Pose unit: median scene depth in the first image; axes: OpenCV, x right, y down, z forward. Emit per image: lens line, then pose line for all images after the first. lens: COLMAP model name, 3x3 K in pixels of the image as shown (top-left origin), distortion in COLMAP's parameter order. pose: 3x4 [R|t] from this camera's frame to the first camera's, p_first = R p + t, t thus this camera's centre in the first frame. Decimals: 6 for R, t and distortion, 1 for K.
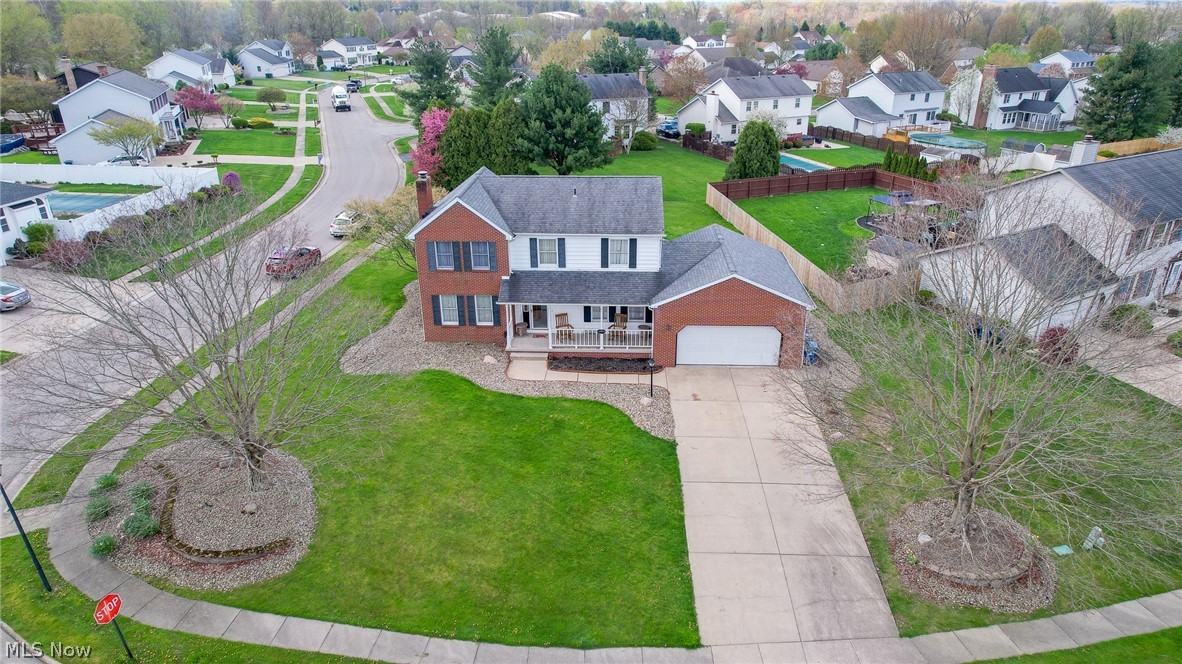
lens RADIAL K [[756.9, 0, 591.0], [0, 756.9, 332.0], [0, 0, 1]] dist [-0.068974, 0.072112]
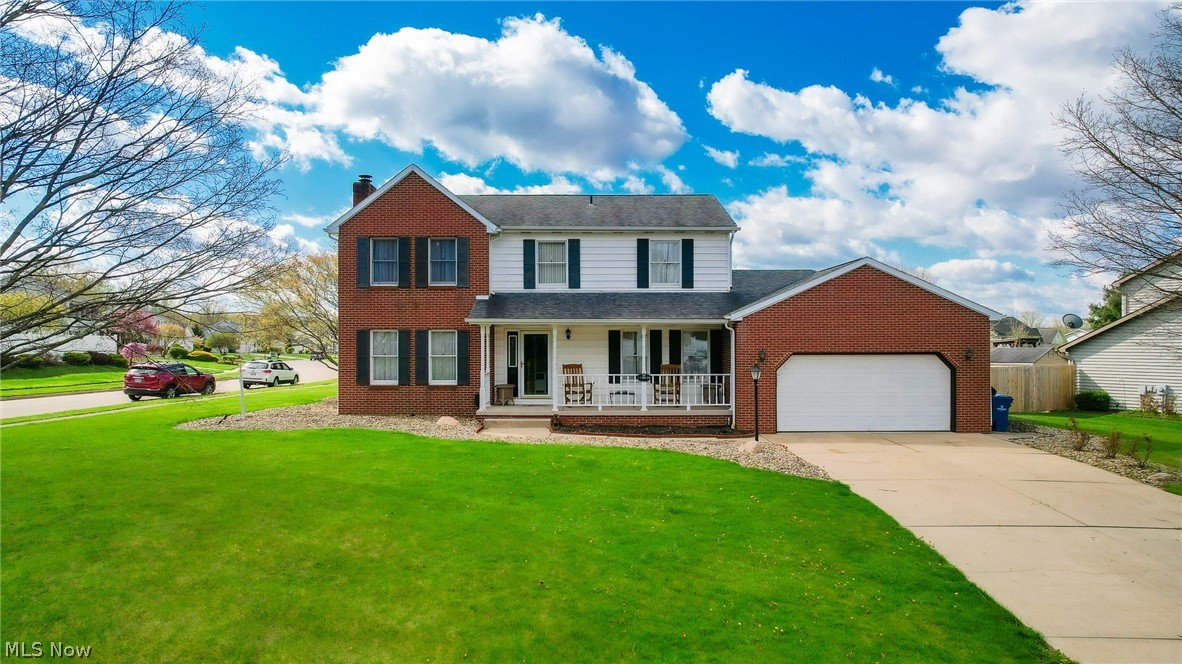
lens RADIAL K [[756.9, 0, 591.0], [0, 756.9, 332.0], [0, 0, 1]] dist [-0.068974, 0.072112]
pose [[0.998967, 0.007556, 0.044815, -0.052433], [0.011607, 0.910964, -0.412322, 0.205080], [-0.043941, 0.412416, 0.909935, 0.452099]]
